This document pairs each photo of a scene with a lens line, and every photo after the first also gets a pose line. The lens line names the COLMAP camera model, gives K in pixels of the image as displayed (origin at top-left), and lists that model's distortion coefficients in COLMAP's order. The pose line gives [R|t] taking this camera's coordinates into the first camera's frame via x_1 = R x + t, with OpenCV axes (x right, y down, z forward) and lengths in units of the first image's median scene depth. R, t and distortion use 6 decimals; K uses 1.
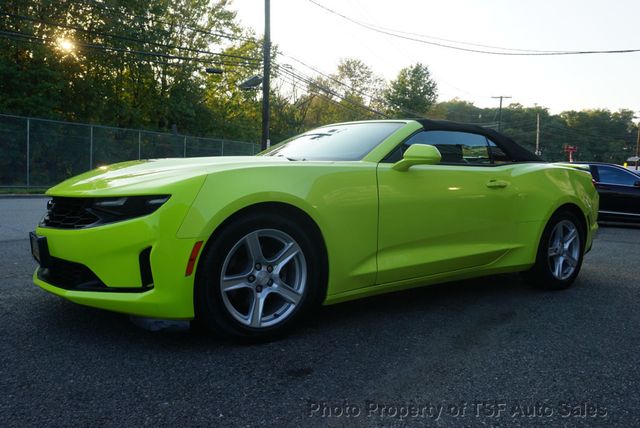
lens RADIAL K [[515.0, 0, 320.0], [0, 515.0, 214.0], [0, 0, 1]] dist [-0.021640, -0.002523]
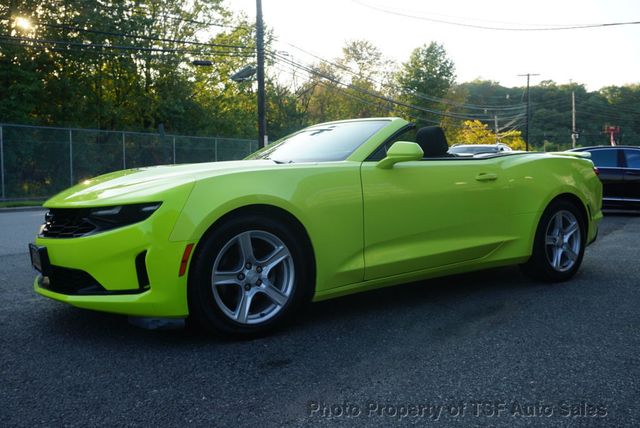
lens RADIAL K [[585.8, 0, 320.0], [0, 585.8, 214.0], [0, 0, 1]] dist [-0.009905, -0.018095]
pose [[0.998920, -0.042891, -0.017878, 0.036548], [0.042816, 0.999073, -0.004536, 0.004455], [0.018056, 0.003765, 0.999830, -0.131930]]
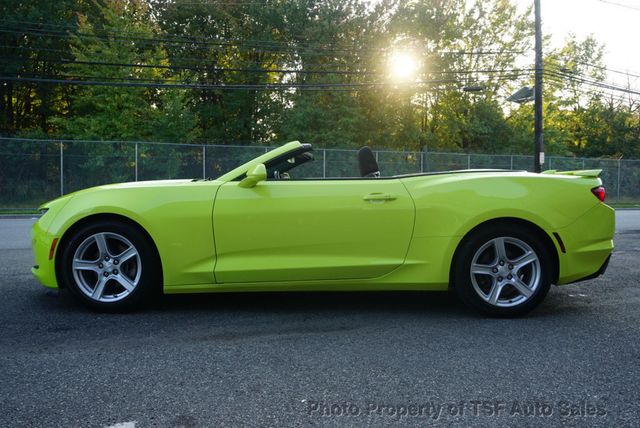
lens RADIAL K [[515.0, 0, 320.0], [0, 515.0, 214.0], [0, 0, 1]] dist [-0.021640, -0.002523]
pose [[0.795531, -0.002378, -0.605908, 0.802511], [-0.019315, 0.999385, -0.029282, 0.005522], [0.605605, 0.034998, 0.794996, 0.146755]]
